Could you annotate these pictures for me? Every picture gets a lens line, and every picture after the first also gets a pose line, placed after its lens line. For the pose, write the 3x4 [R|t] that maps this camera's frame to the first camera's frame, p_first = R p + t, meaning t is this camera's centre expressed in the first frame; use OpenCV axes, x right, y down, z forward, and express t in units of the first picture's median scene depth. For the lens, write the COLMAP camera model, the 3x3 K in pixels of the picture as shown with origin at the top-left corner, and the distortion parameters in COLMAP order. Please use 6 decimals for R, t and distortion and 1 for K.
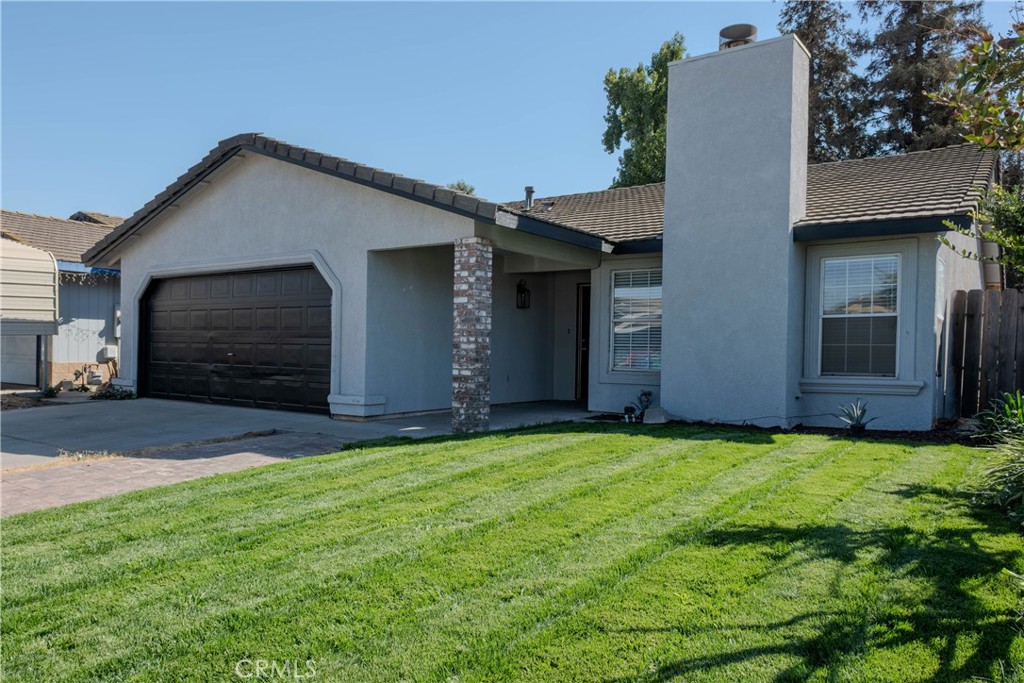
lens RADIAL K [[717.7, 0, 512.0], [0, 717.7, 341.5], [0, 0, 1]] dist [-0.003384, -0.000569]
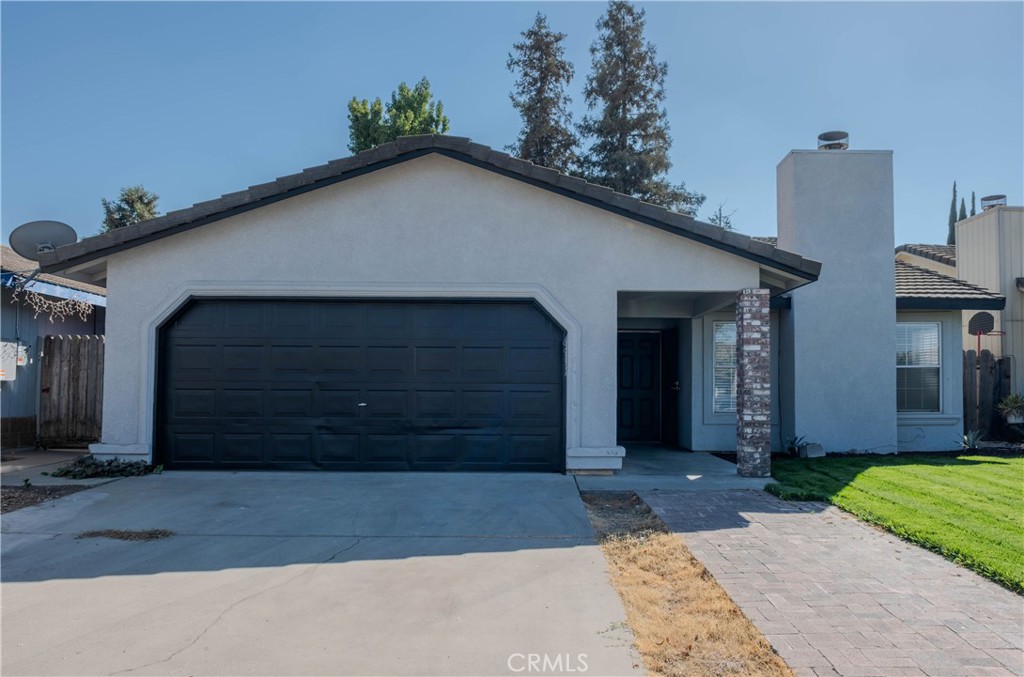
lens RADIAL K [[740.2, 0, 512.0], [0, 740.2, 338.5], [0, 0, 1]] dist [0.000889, -0.000914]
pose [[0.810611, 0.031972, 0.584712, -0.893976], [0.000071, 0.998503, -0.054698, -0.011621], [-0.585585, 0.044380, 0.809395, 0.306875]]
